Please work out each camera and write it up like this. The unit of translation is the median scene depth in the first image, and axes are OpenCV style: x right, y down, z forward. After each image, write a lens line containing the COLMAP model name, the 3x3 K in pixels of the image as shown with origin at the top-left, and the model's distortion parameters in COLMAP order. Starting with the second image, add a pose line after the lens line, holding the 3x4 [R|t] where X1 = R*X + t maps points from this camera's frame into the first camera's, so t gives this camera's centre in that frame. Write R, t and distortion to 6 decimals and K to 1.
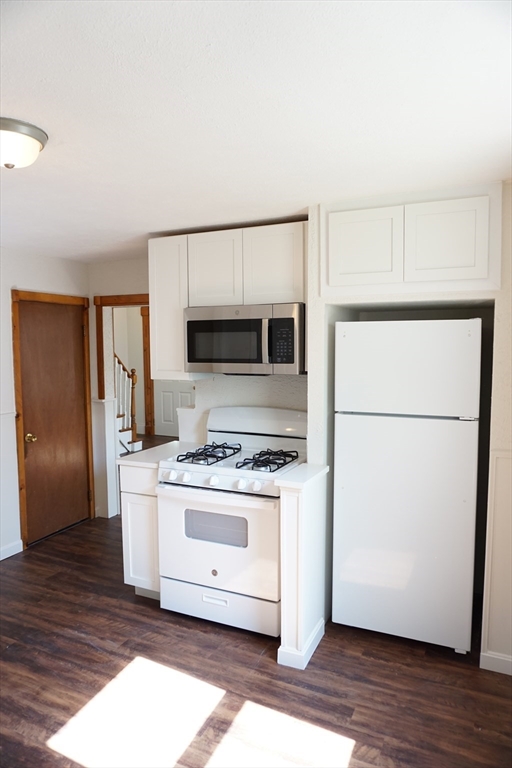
lens RADIAL K [[513.3, 0, 255.6], [0, 513.3, 381.4], [0, 0, 1]] dist [-0.055645, 0.038075]
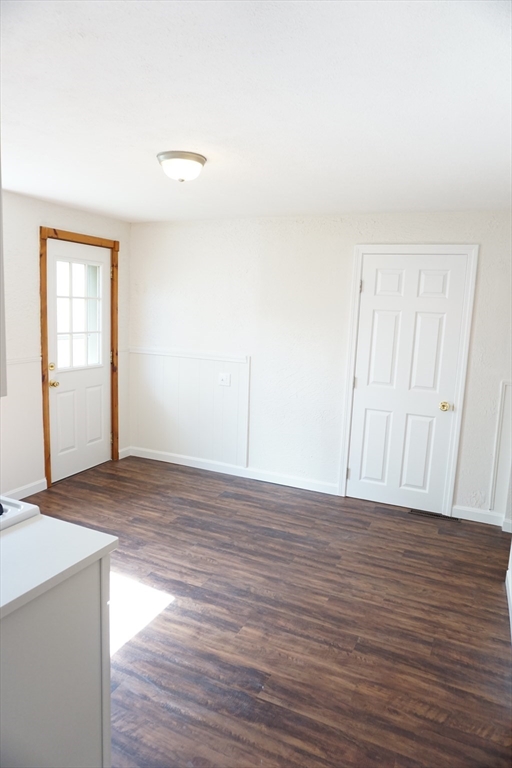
lens RADIAL K [[513.3, 0, 252.2], [0, 513.3, 379.9], [0, 0, 1]] dist [-0.055645, 0.038075]
pose [[-0.999506, -0.031282, 0.002994, -0.442654], [-0.029825, 0.974308, 0.223236, -0.116060], [-0.009900, 0.223036, -0.974760, 1.595139]]
